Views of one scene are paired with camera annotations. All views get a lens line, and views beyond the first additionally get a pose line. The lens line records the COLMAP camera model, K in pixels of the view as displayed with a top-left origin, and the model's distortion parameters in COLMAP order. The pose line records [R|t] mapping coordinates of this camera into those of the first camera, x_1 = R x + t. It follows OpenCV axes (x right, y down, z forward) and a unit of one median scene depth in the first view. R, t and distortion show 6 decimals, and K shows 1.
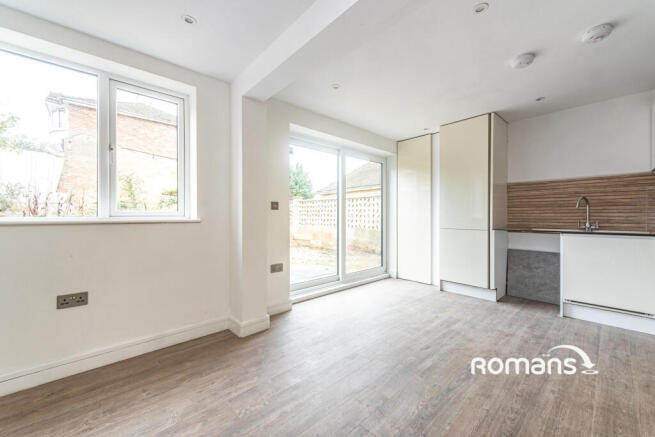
lens RADIAL K [[258.4, 0, 329.9], [0, 258.4, 216.5], [0, 0, 1]] dist [-0.000136, 0.000024]
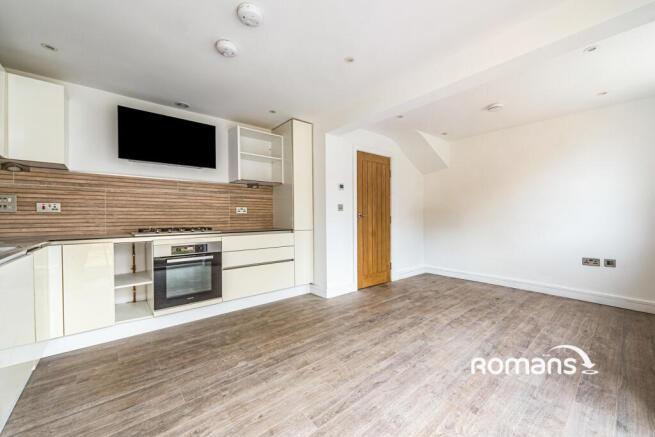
lens RADIAL K [[258.4, 0, 326.2], [0, 258.4, 217.6], [0, 0, 1]] dist [-0.000136, 0.000024]
pose [[-0.998852, 0.009424, 0.046963, 0.555947], [0.009305, 0.999953, -0.002759, 0.002366], [-0.046987, -0.002319, -0.998893, 2.024218]]
